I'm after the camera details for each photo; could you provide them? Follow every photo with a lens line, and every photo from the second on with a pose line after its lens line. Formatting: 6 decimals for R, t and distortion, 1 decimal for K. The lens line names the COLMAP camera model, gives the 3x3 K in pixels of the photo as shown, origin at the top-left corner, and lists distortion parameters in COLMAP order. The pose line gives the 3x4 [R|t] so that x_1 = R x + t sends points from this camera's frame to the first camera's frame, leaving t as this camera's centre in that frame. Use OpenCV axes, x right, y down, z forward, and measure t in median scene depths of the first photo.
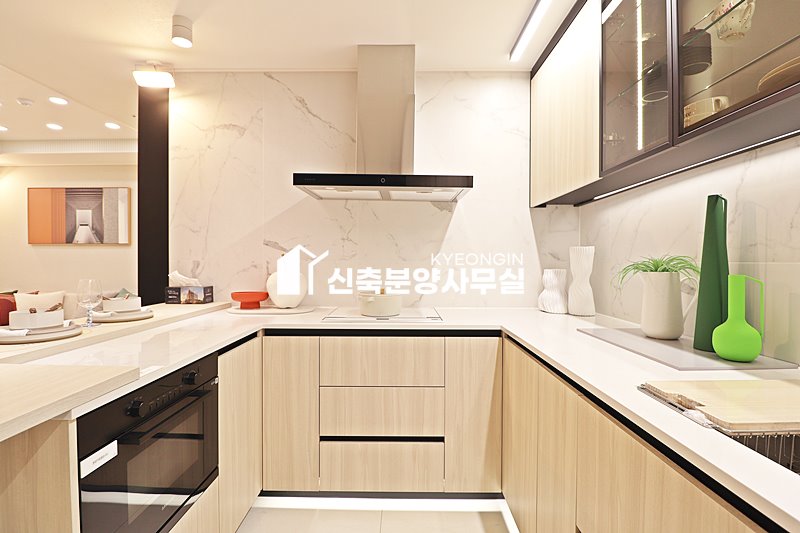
lens RADIAL K [[372.3, 0, 397.6], [0, 372.3, 266.4], [0, 0, 1]] dist [-0.017326, -0.005298]
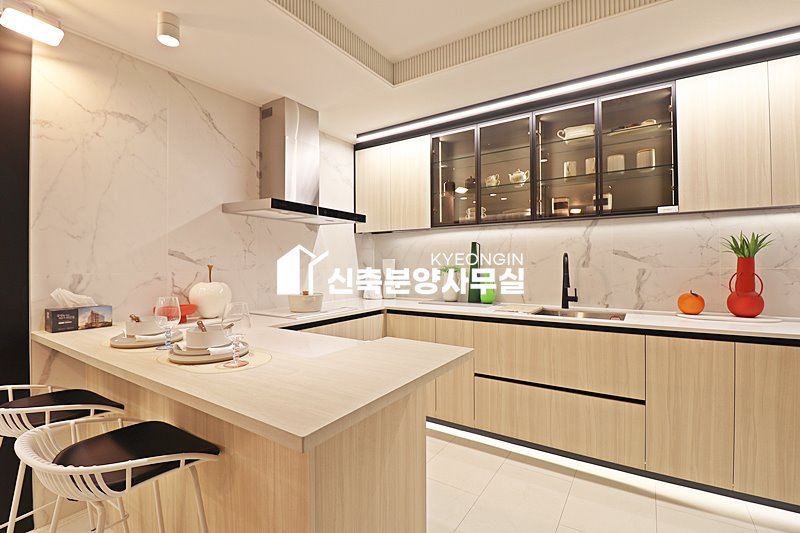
lens RADIAL K [[372.3, 0, 400.0], [0, 372.3, 265.1], [0, 0, 1]] dist [-0.017326, -0.005298]
pose [[0.543619, -0.010886, 0.839261, -0.828899], [0.022958, 0.999735, -0.001903, -0.017680], [-0.839018, 0.020302, 0.543725, 0.008513]]
